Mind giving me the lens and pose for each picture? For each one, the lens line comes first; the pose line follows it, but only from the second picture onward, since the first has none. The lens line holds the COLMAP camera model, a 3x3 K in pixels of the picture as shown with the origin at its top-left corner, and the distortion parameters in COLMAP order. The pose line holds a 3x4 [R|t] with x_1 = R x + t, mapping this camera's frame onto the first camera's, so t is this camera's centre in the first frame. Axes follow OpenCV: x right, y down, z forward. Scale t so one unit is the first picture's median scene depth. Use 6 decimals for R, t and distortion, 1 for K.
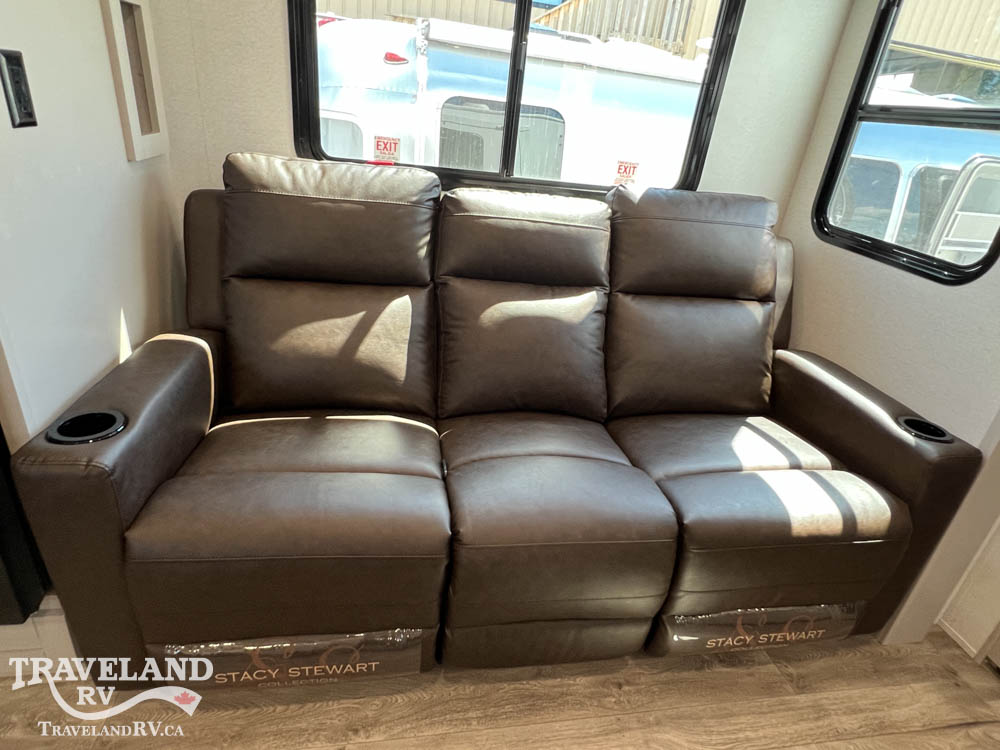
lens RADIAL K [[564.1, 0, 500.0], [0, 564.1, 375.0], [0, 0, 1]] dist [-0.002324, -0.000198]
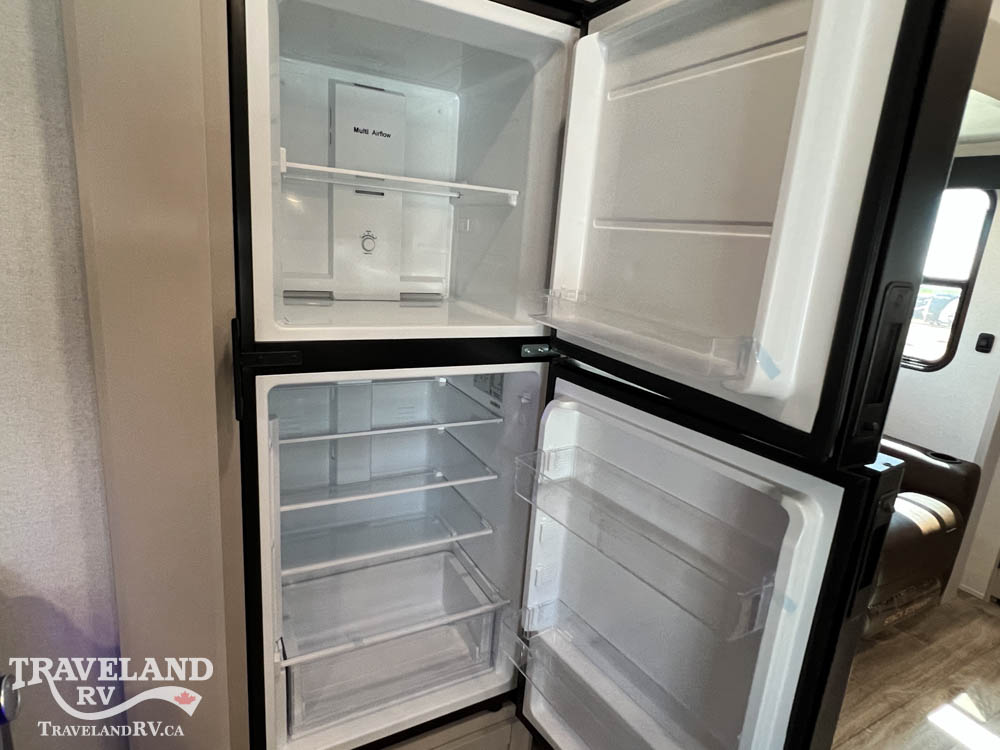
lens RADIAL K [[556.6, 0, 500.0], [0, 556.6, 375.0], [0, 0, 1]] dist [-0.002643, -0.002229]
pose [[0.946144, -0.113309, 0.303270, -0.947930], [0.166908, 0.973385, -0.157043, -0.103848], [-0.277404, 0.199204, 0.939875, -0.235801]]
